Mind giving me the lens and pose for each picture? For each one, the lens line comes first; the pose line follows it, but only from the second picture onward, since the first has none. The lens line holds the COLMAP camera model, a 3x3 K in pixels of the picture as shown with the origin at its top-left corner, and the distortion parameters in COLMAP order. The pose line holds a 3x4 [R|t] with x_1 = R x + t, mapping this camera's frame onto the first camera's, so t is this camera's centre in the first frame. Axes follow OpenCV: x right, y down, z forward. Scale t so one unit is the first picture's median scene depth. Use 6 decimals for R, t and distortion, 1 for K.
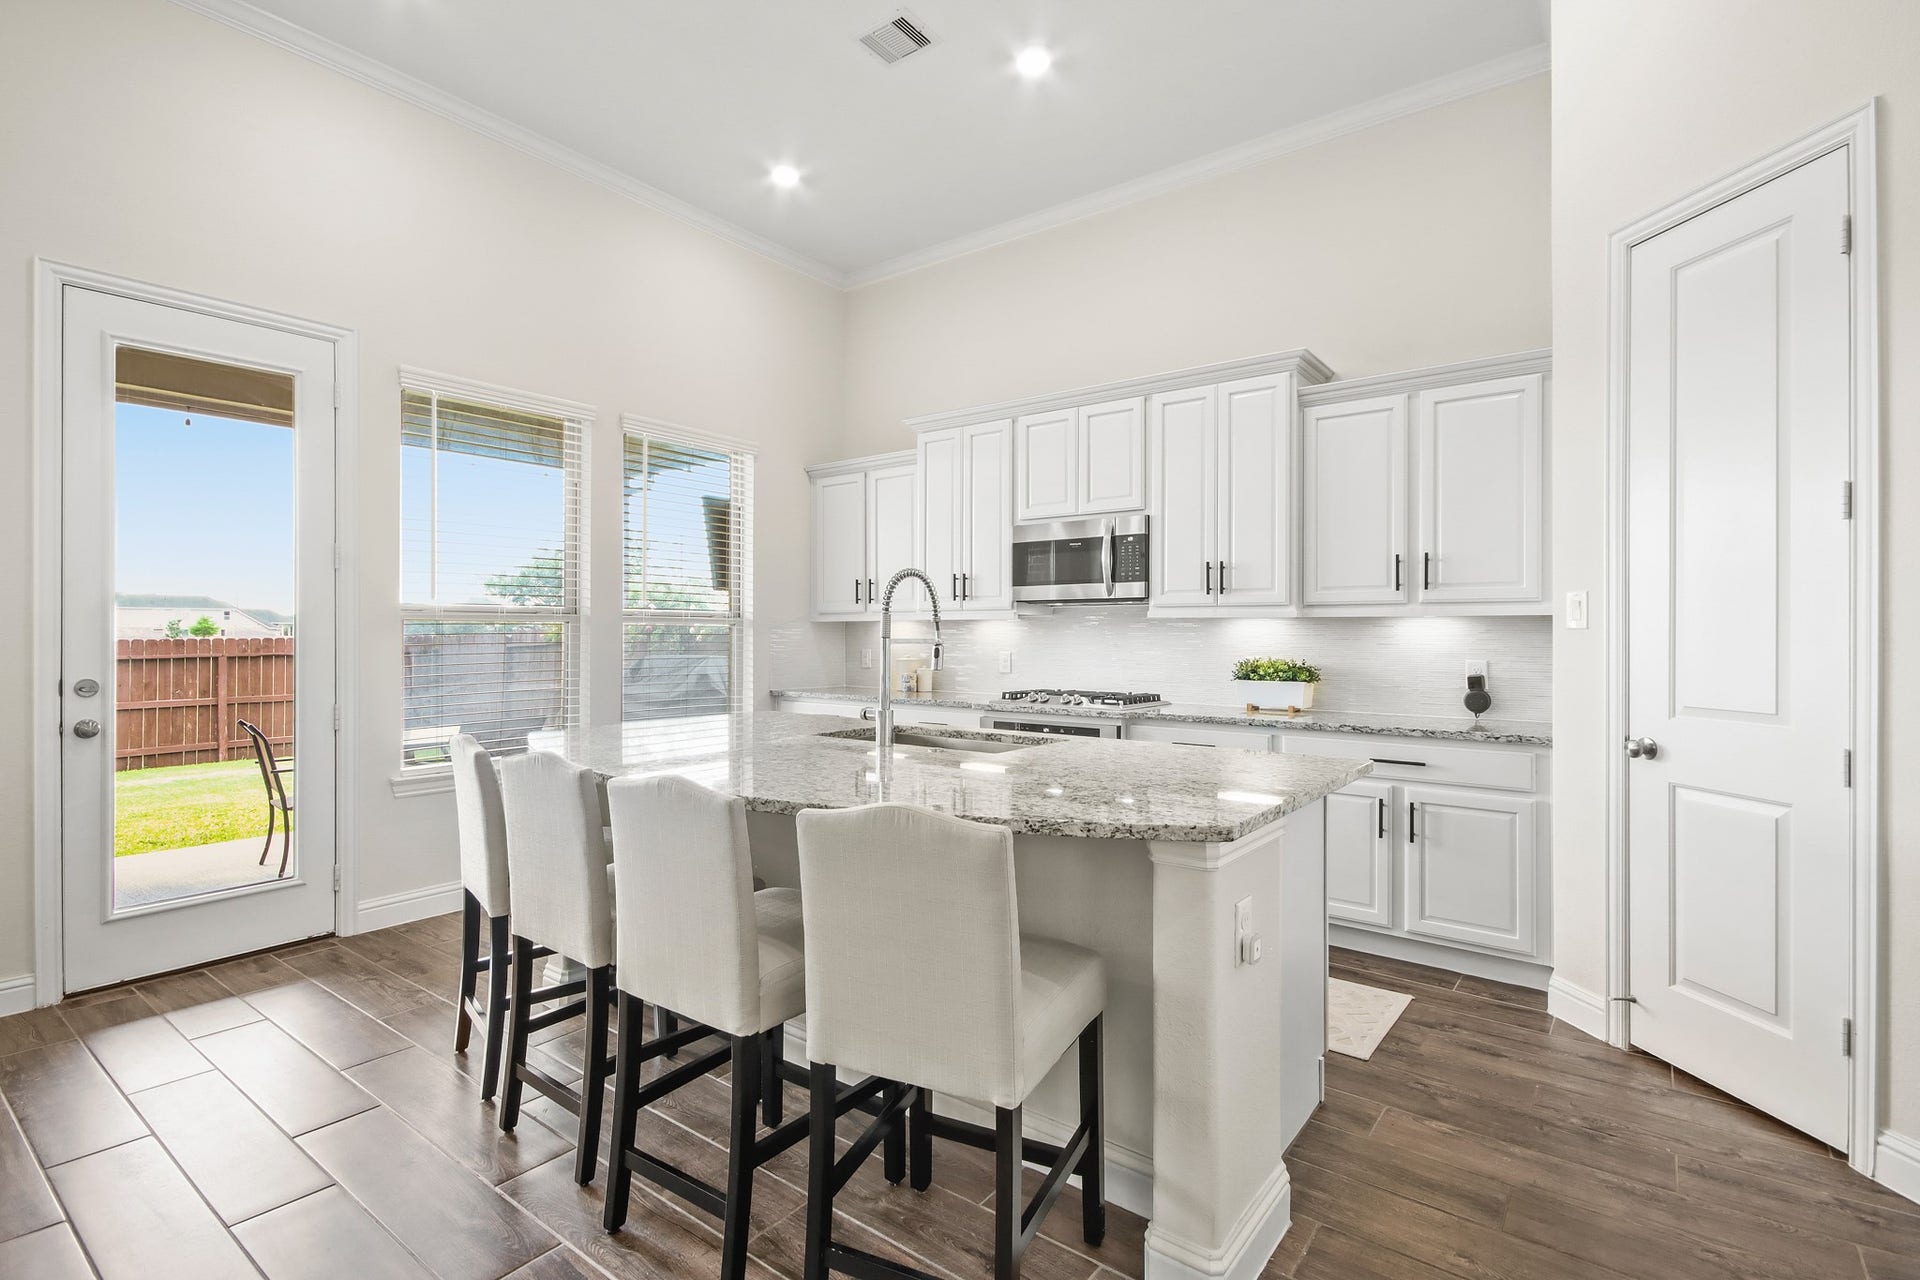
lens RADIAL K [[925.6, 0, 959.6], [0, 925.6, 632.7], [0, 0, 1]] dist [0.013329, 0.000965]
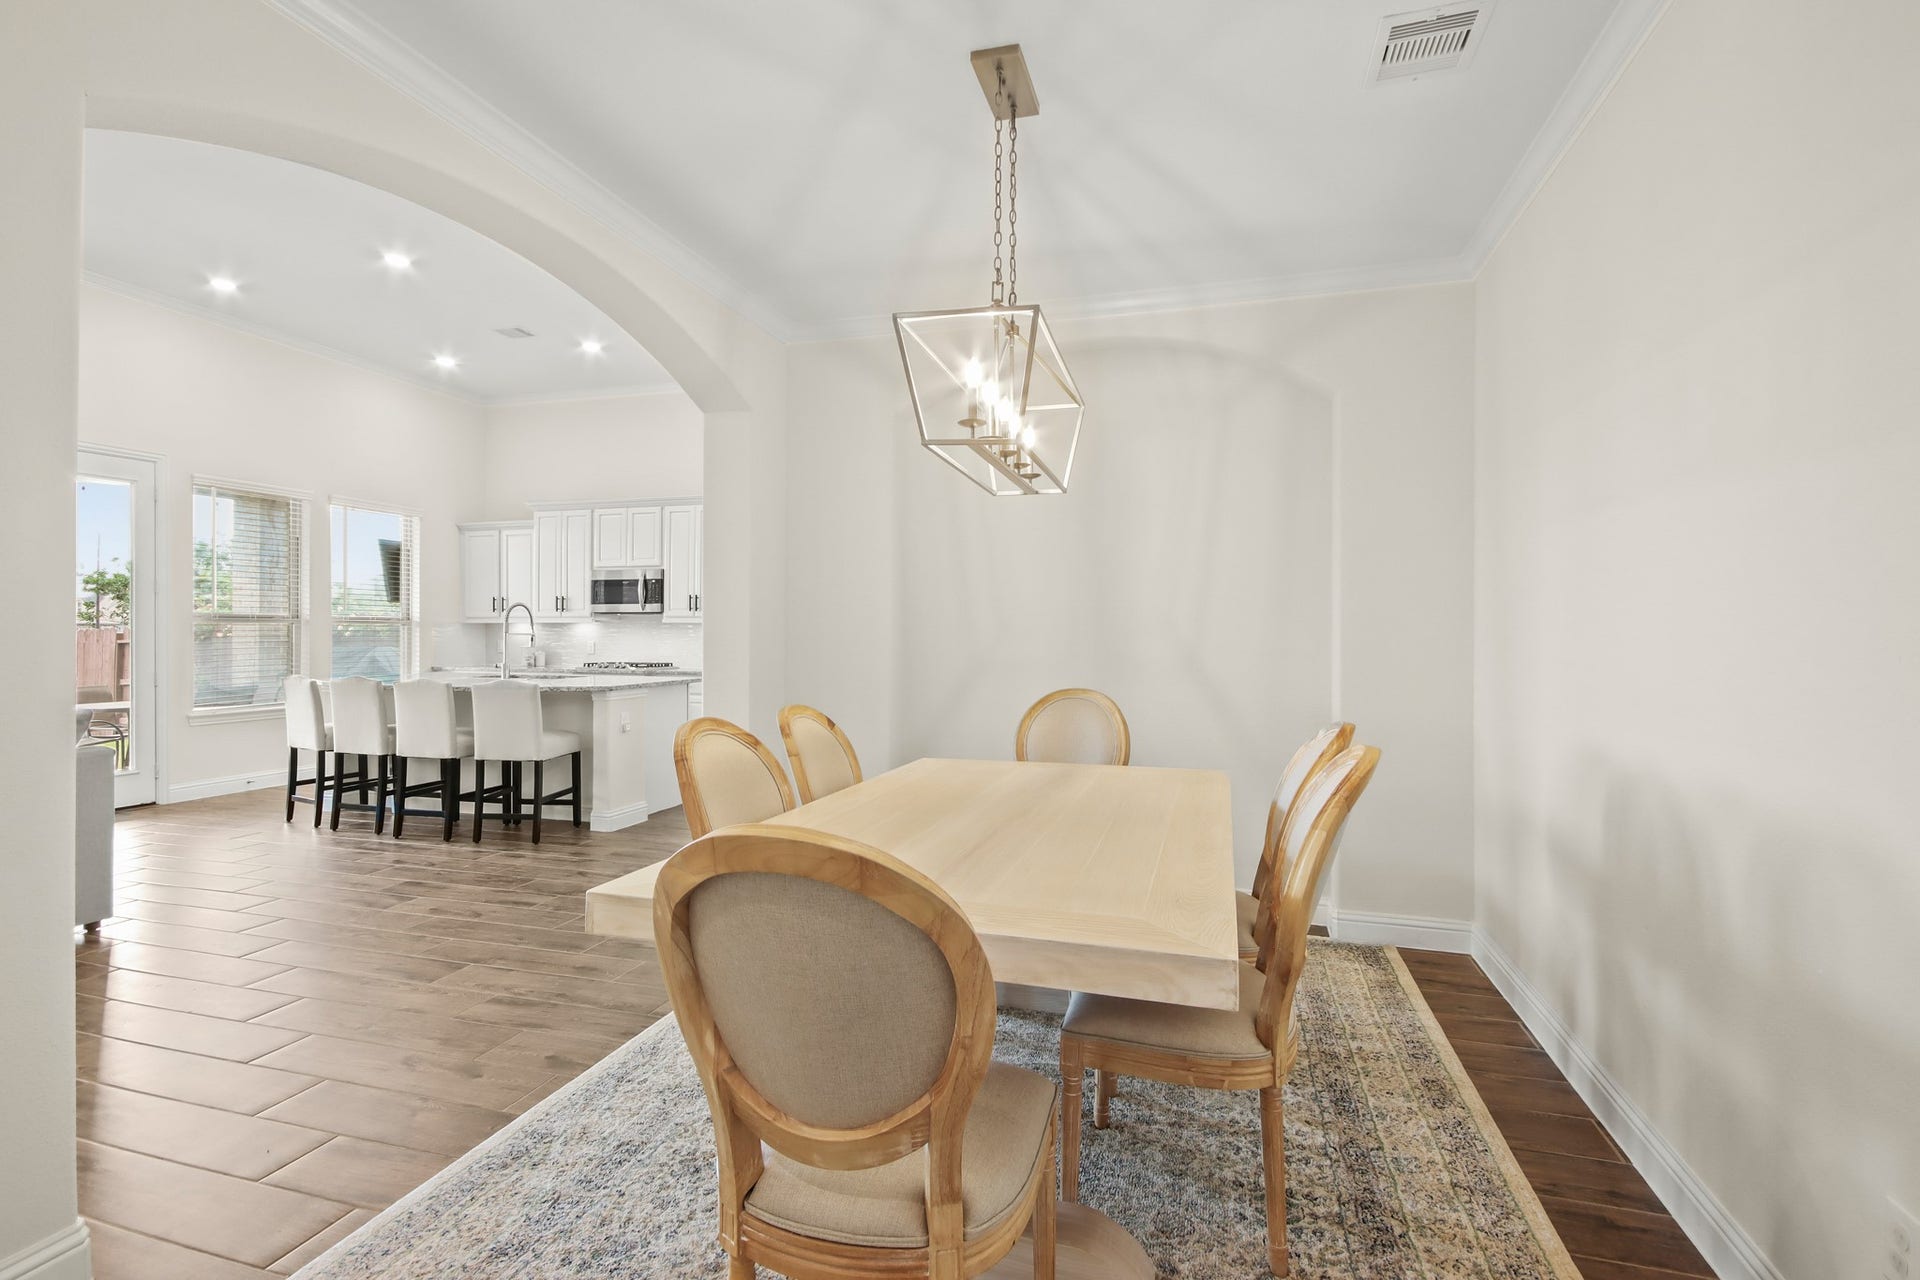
lens RADIAL K [[925.6, 0, 966.1], [0, 925.6, 627.3], [0, 0, 1]] dist [0.013329, 0.000965]
pose [[0.936231, 0.001498, 0.351383, 0.113679], [-0.001375, 0.999999, -0.000601, -0.005288], [-0.351383, 0.000080, 0.936232, -0.999199]]
